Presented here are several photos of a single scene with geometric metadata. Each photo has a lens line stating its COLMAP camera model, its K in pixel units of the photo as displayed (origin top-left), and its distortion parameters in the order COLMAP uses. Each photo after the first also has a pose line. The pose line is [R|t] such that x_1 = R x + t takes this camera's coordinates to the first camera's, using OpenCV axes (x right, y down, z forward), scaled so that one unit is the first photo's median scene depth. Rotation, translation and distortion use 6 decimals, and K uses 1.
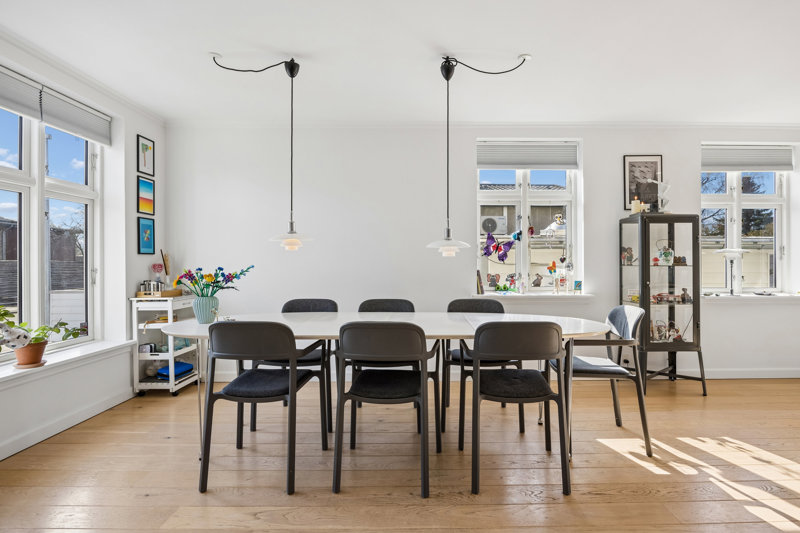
lens RADIAL K [[443.1, 0, 404.2], [0, 443.1, 262.2], [0, 0, 1]] dist [-0.005972, -0.001402]
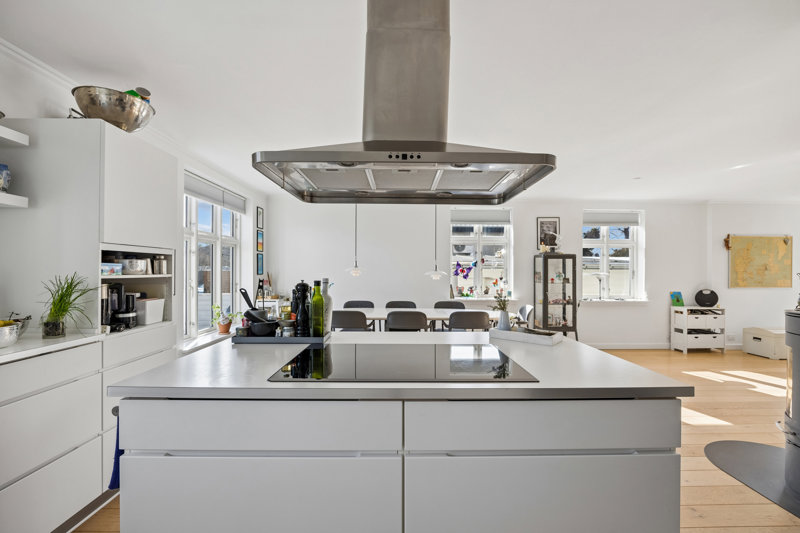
lens RADIAL K [[353.1, 0, 392.7], [0, 353.1, 269.1], [0, 0, 1]] dist [-0.001155, -0.000031]
pose [[0.999984, 0.005508, 0.001134, -0.062010], [-0.005498, 0.999943, -0.009159, -0.029044], [-0.001184, 0.009152, 0.999957, -0.375788]]
